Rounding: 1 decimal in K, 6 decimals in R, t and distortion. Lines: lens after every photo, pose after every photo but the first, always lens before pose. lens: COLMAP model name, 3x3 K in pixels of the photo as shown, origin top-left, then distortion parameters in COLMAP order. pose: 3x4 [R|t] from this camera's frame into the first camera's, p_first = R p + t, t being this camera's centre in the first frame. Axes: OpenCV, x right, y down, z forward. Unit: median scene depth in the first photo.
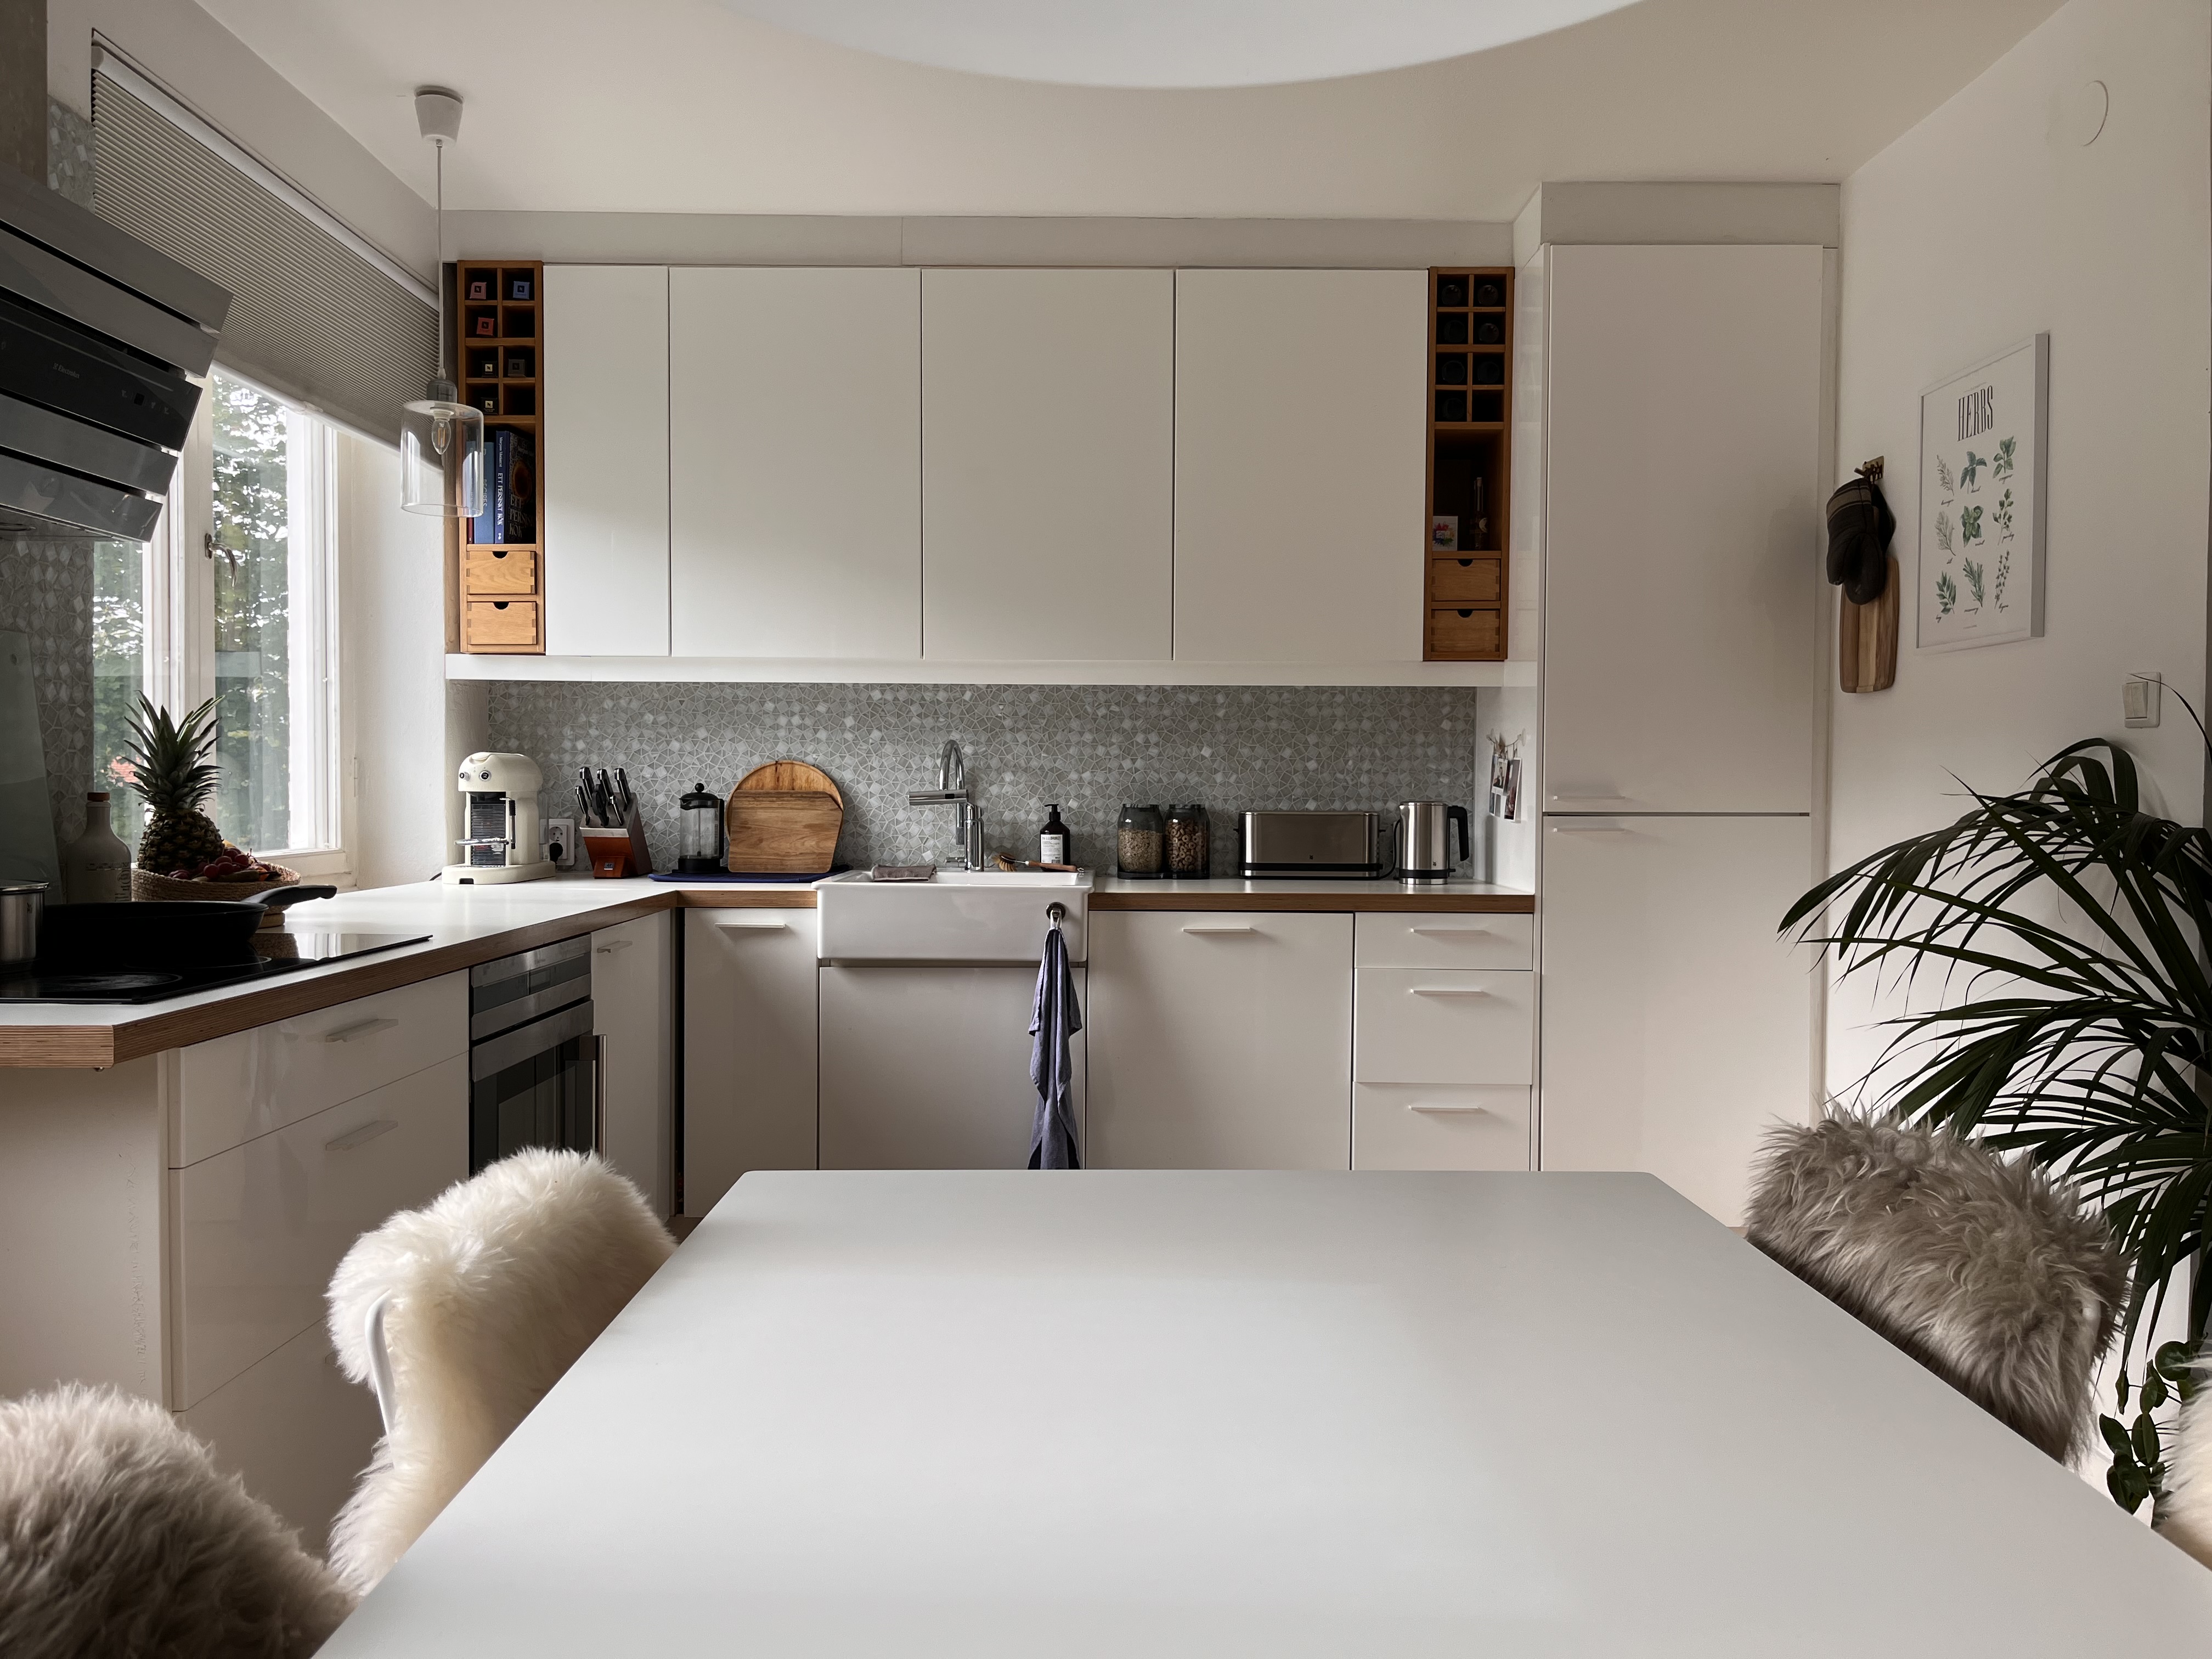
lens RADIAL K [[1619.9, 0, 1106.0], [0, 1619.9, 829.5], [0, 0, 1]] dist [0.002580, -0.011725]
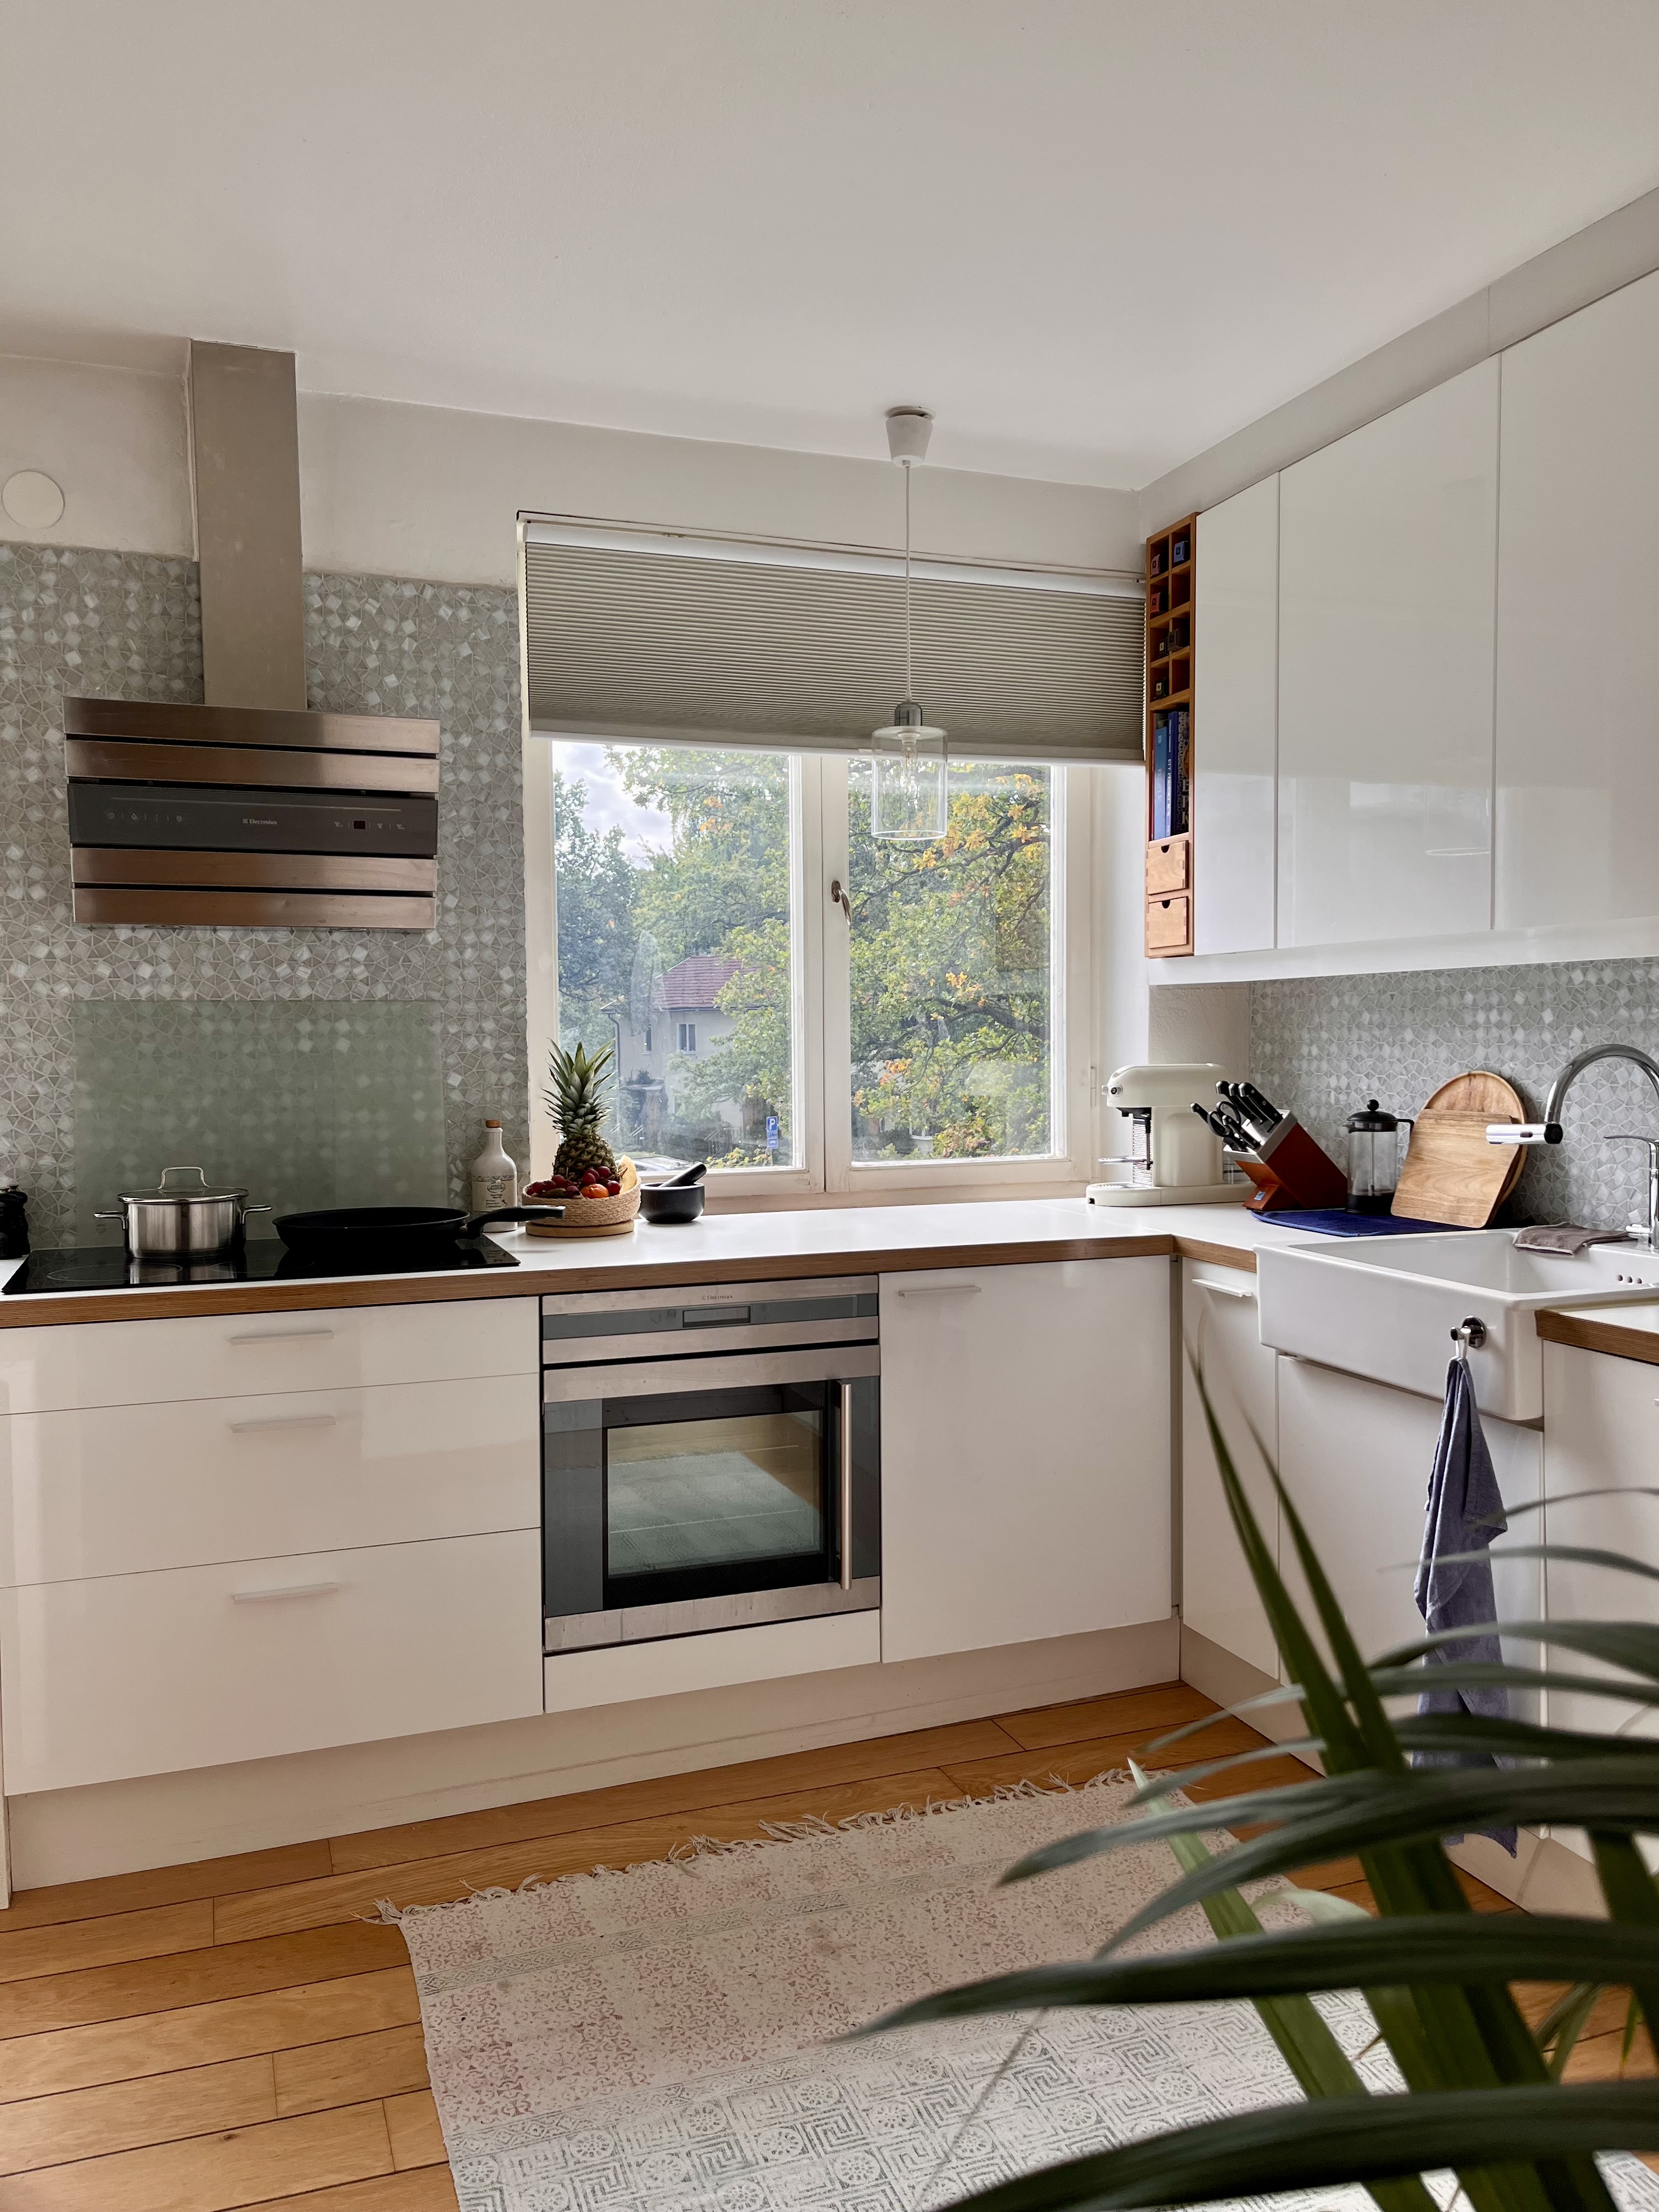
lens RADIAL K [[1619.9, 0, 829.5], [0, 1619.9, 1106.0], [0, 0, 1]] dist [0.002580, -0.011725]
pose [[0.357552, 0.028748, -0.933451, 0.388676], [-0.014686, 0.999576, 0.025159, -0.040904], [0.933778, 0.004713, 0.357822, 0.457127]]
